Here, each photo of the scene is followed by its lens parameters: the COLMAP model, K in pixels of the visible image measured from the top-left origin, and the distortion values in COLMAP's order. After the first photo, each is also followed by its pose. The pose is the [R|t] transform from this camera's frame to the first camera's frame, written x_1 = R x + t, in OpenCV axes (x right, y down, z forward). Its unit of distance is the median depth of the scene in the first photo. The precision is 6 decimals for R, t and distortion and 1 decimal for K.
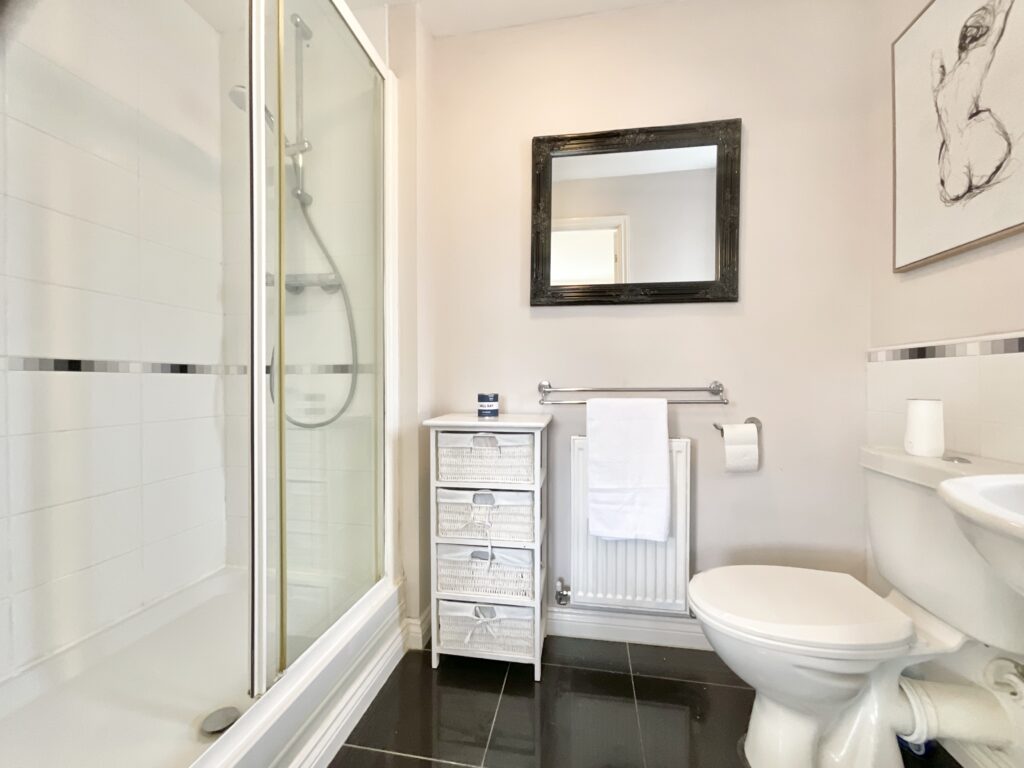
lens RADIAL K [[420.6, 0, 512.0], [0, 420.6, 384.0], [0, 0, 1]] dist [0.000211, 0.000760]
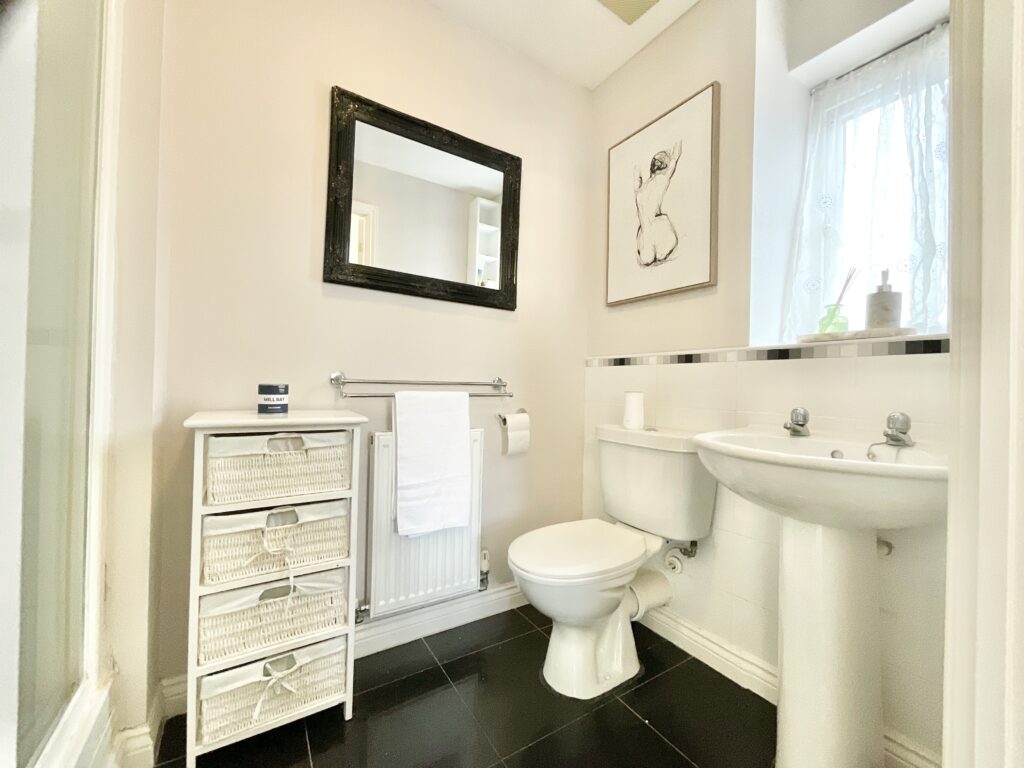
lens RADIAL K [[417.5, 0, 512.0], [0, 417.5, 384.0], [0, 0, 1]] dist [0.000841, 0.000412]
pose [[0.737012, 0.022321, 0.675511, -0.280326], [-0.018745, 0.999745, -0.012582, 0.027414], [-0.675620, -0.003389, 0.737243, 0.148192]]
